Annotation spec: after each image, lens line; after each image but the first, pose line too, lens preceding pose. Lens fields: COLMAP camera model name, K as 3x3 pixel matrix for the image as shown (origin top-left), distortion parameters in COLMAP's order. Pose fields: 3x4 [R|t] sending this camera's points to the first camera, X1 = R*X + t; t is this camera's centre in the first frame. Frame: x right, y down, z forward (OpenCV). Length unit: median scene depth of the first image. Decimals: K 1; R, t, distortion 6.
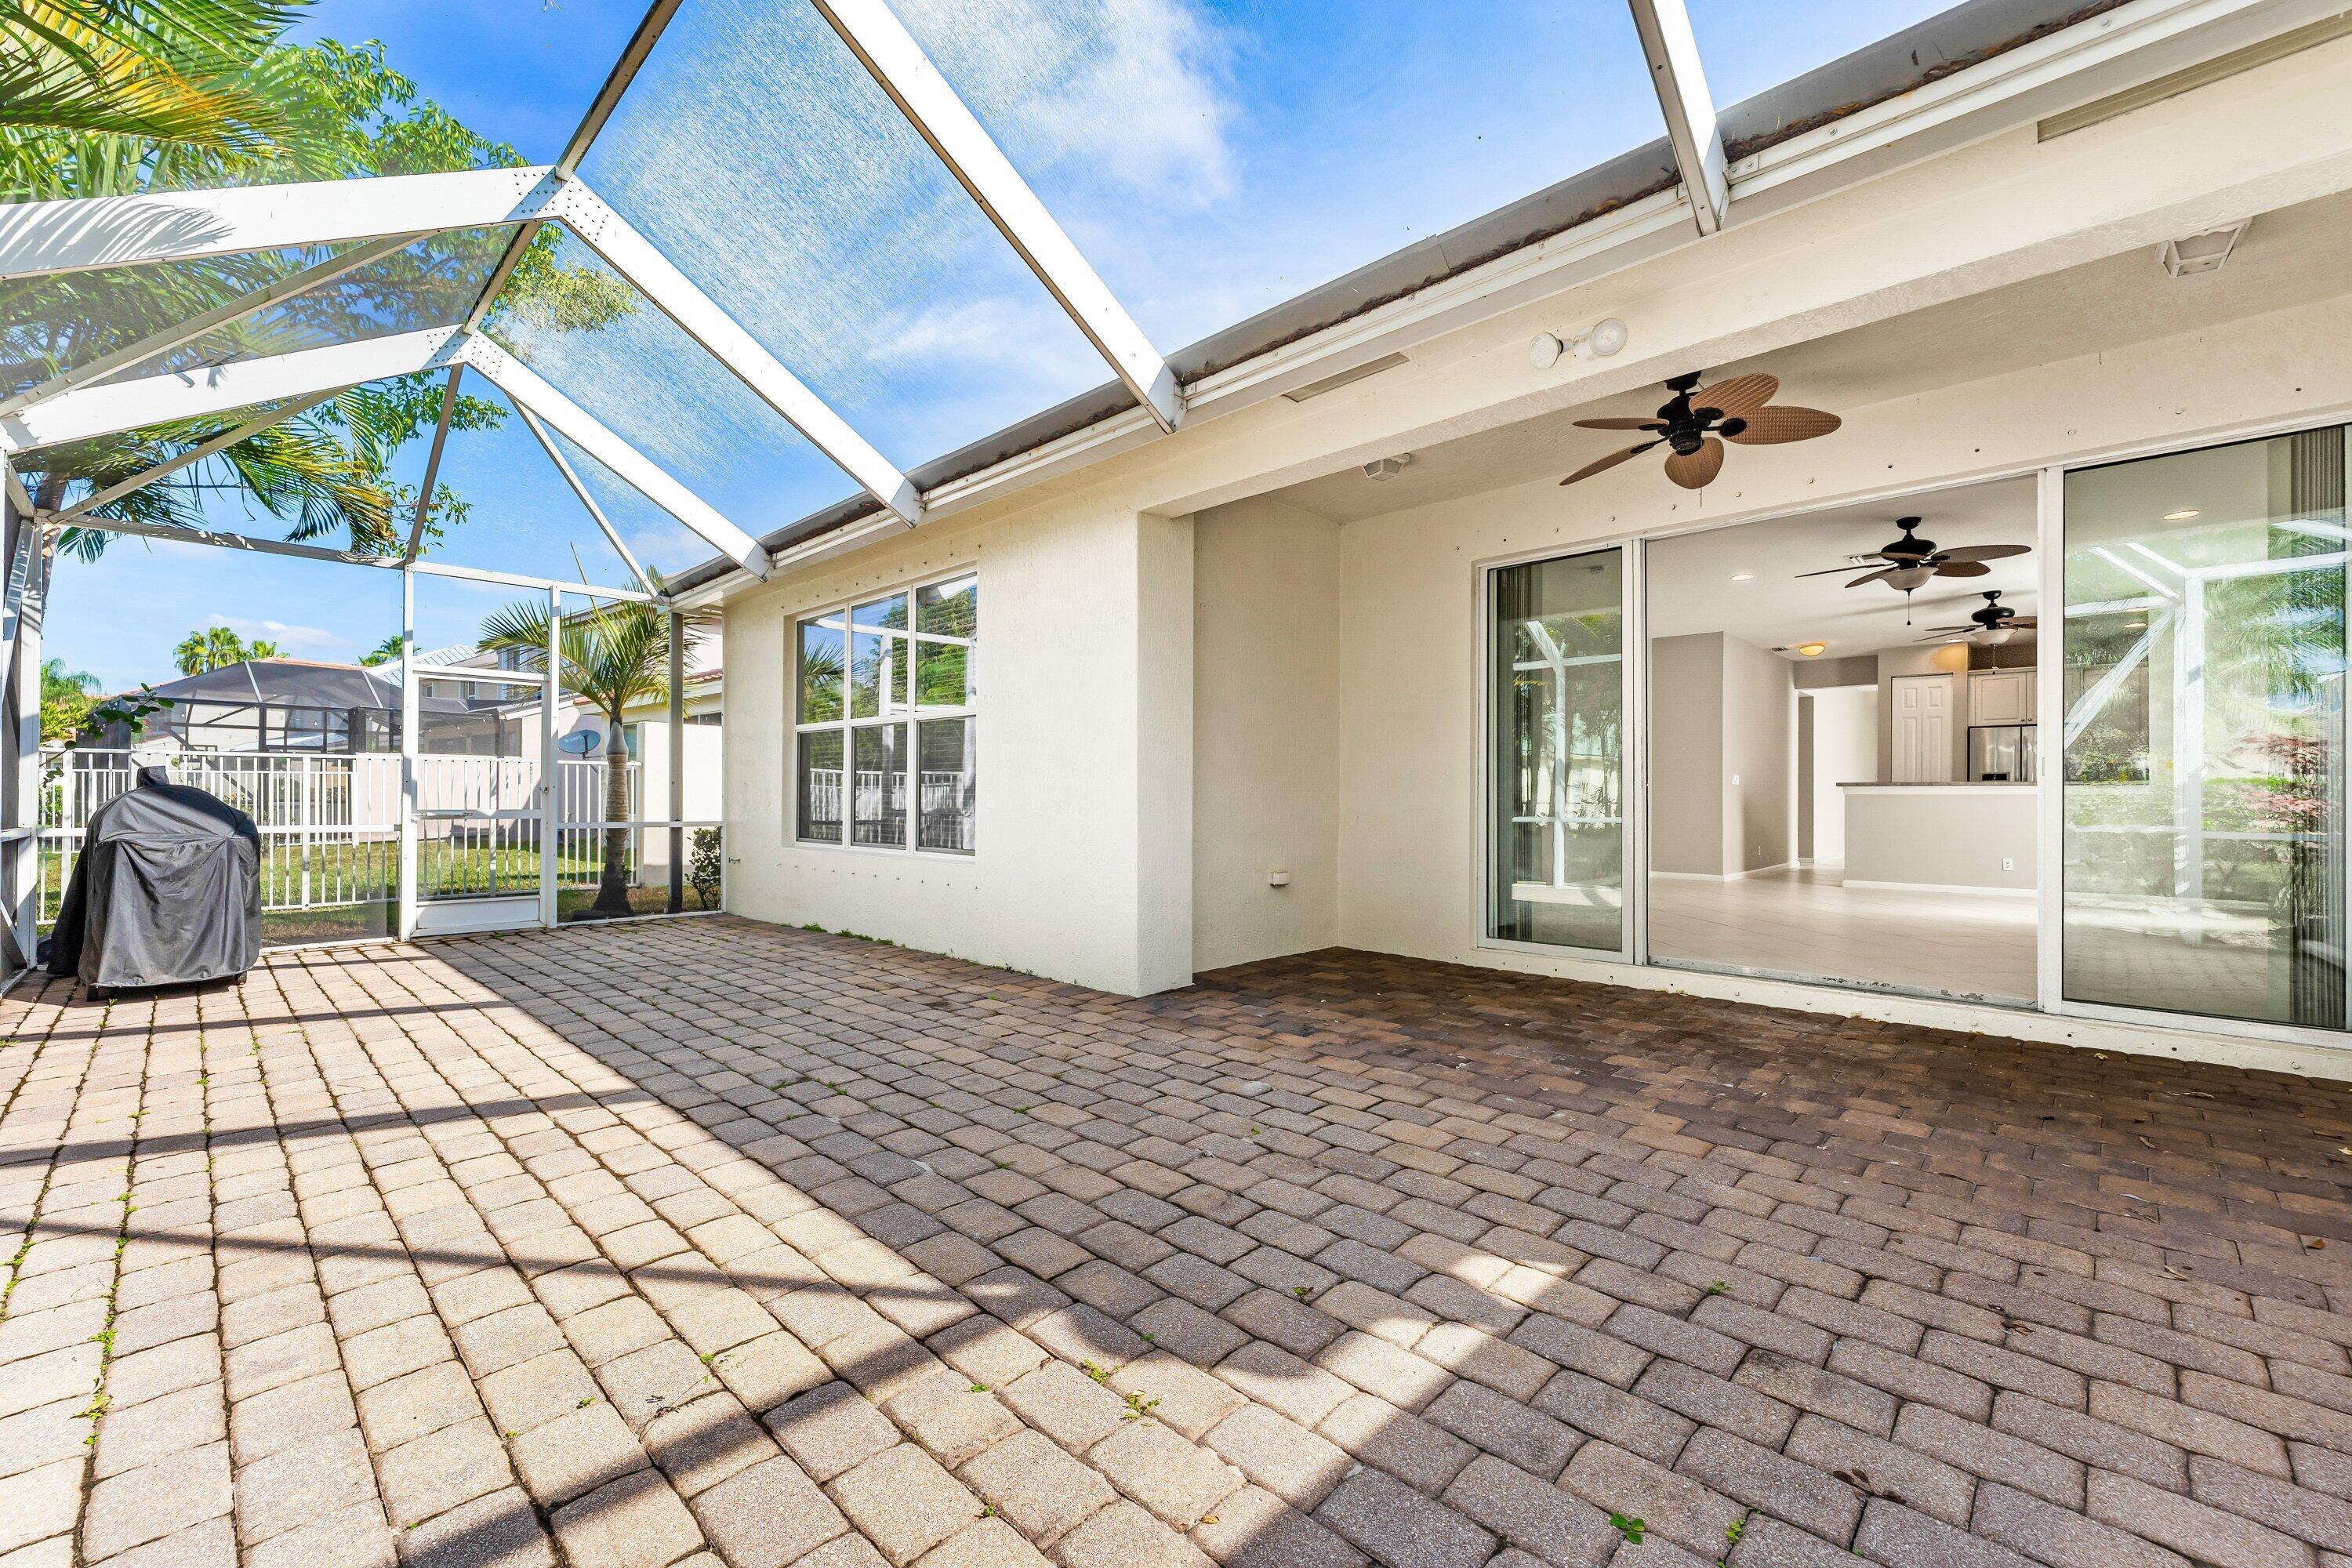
lens RADIAL K [[959.2, 0, 1173.9], [0, 959.2, 789.5], [0, 0, 1]] dist [-0.000725, -0.000871]
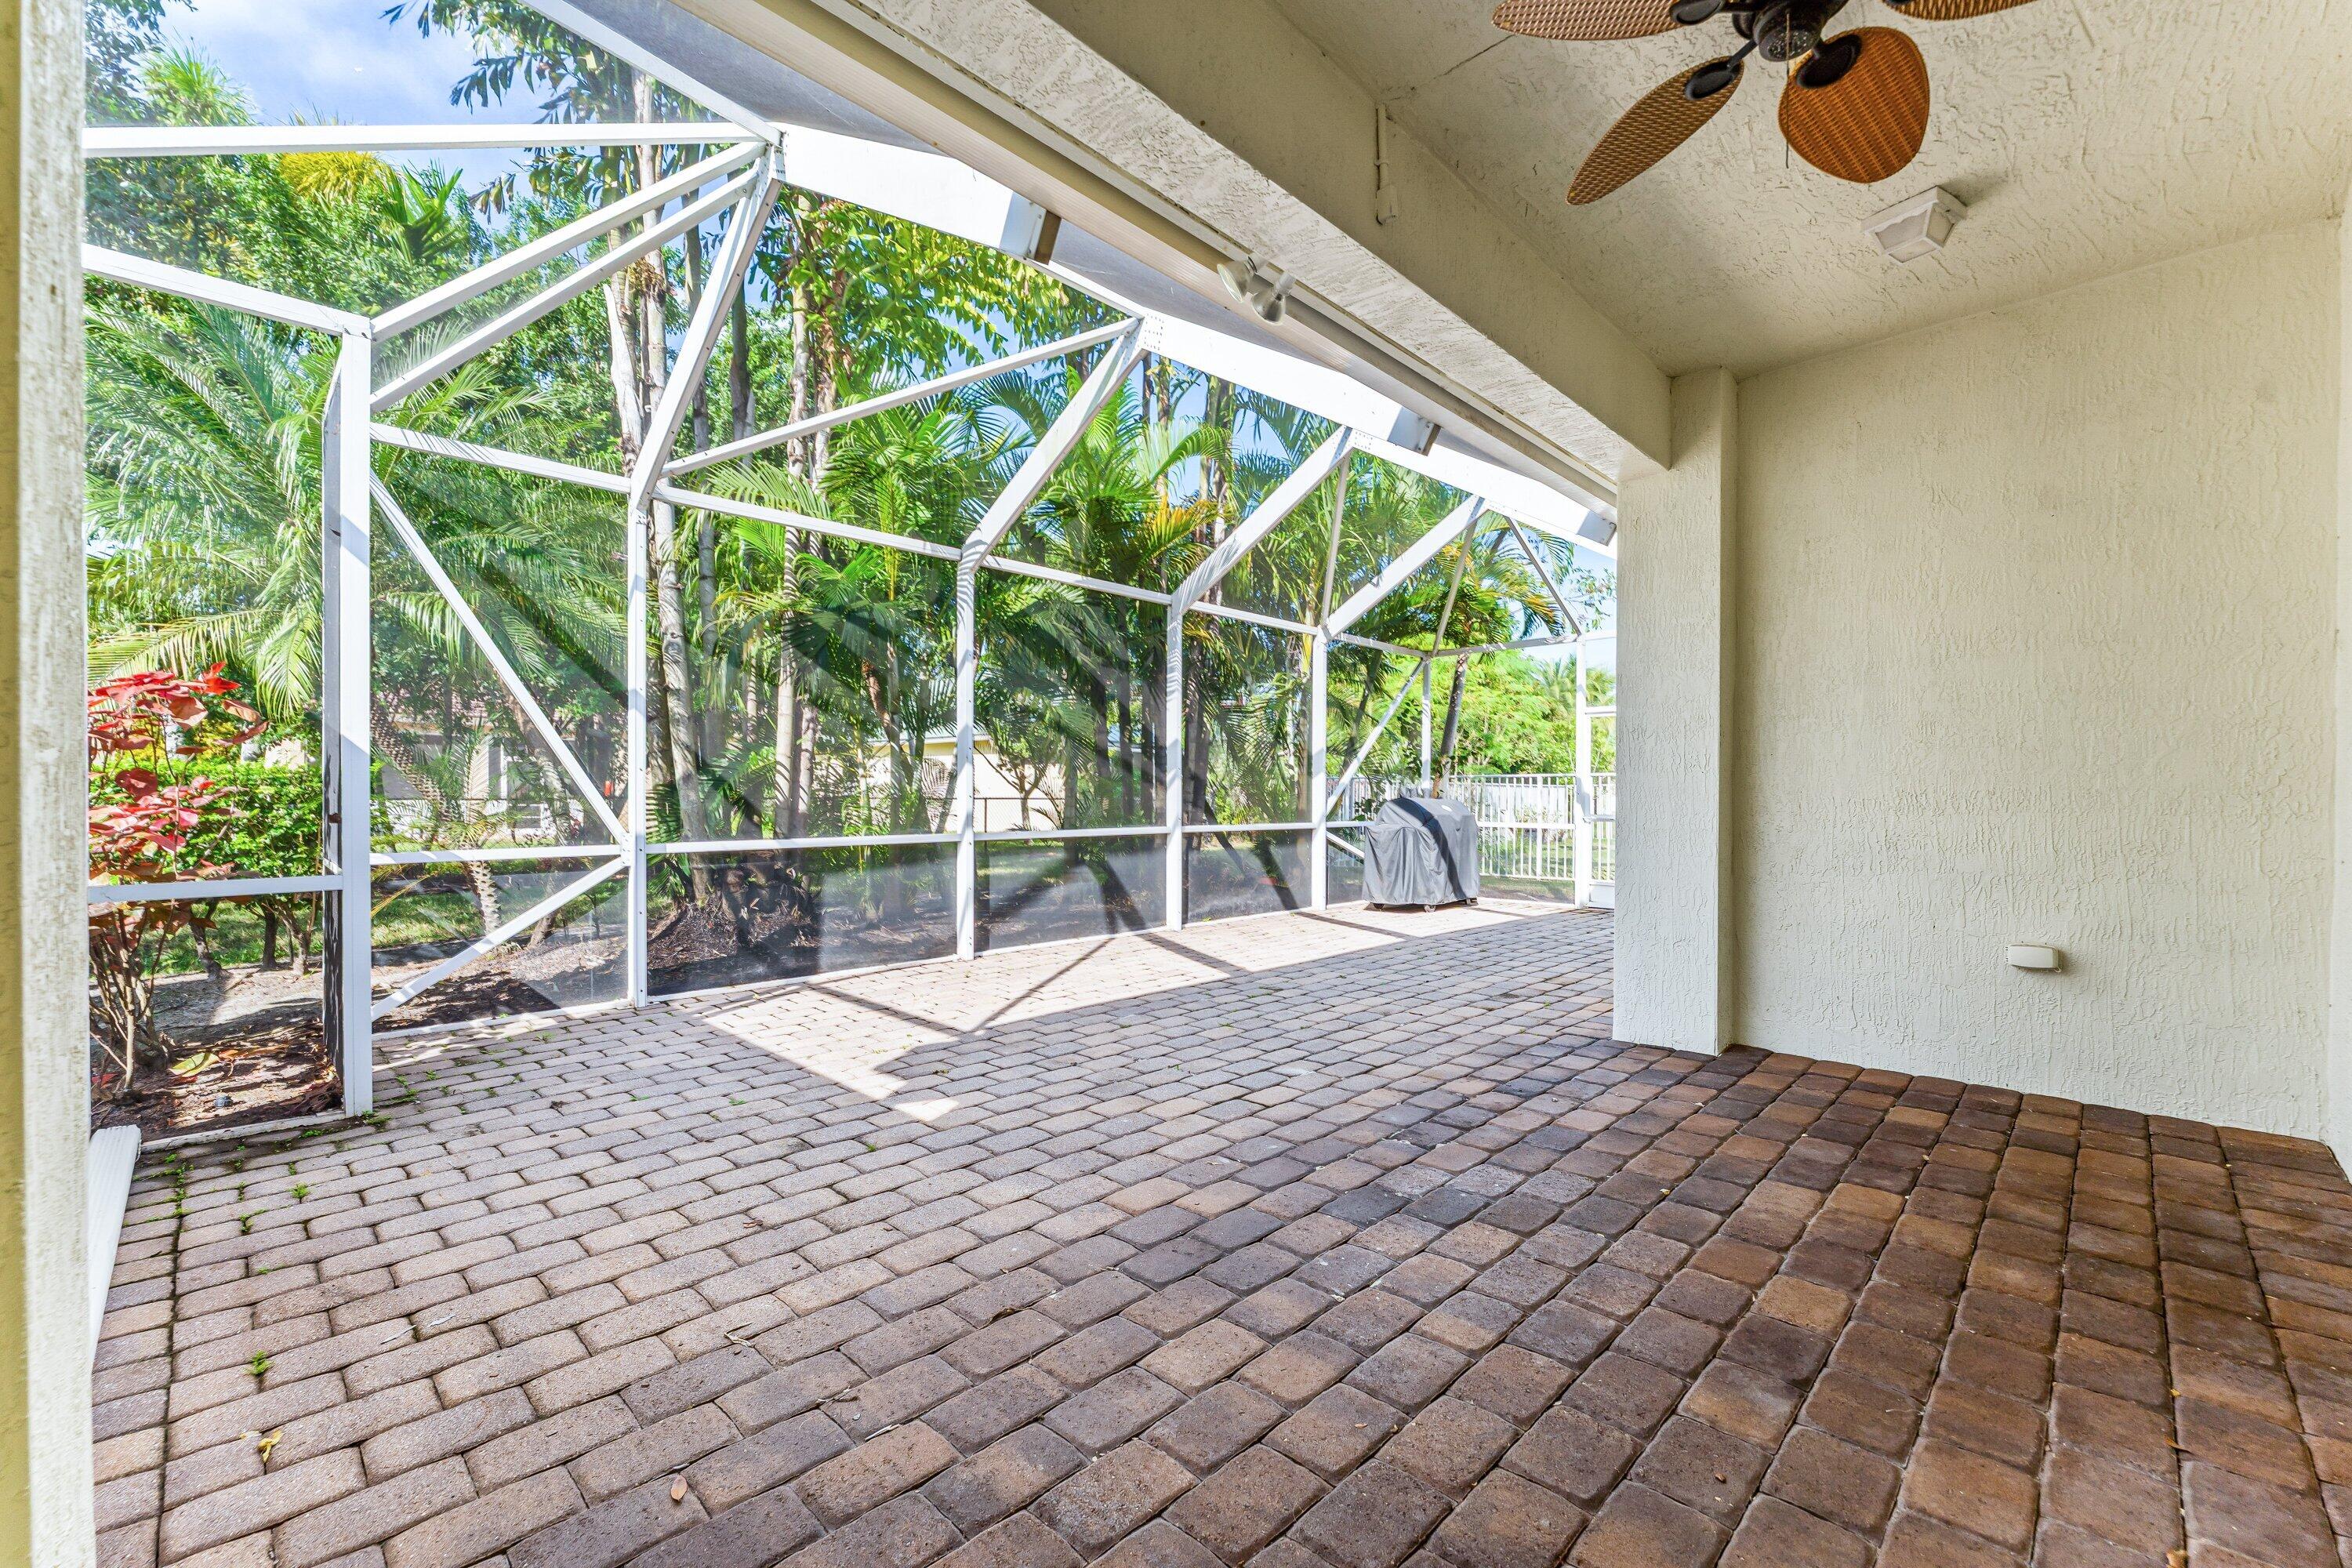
lens RADIAL K [[959.2, 0, 1173.9], [0, 959.2, 800.2], [0, 0, 1]] dist [-0.000725, -0.000871]
pose [[-0.006816, 0.001367, -0.999976, 1.737590], [0.007334, 0.999972, 0.001317, -0.009049], [0.999950, -0.007325, -0.006826, 1.264217]]
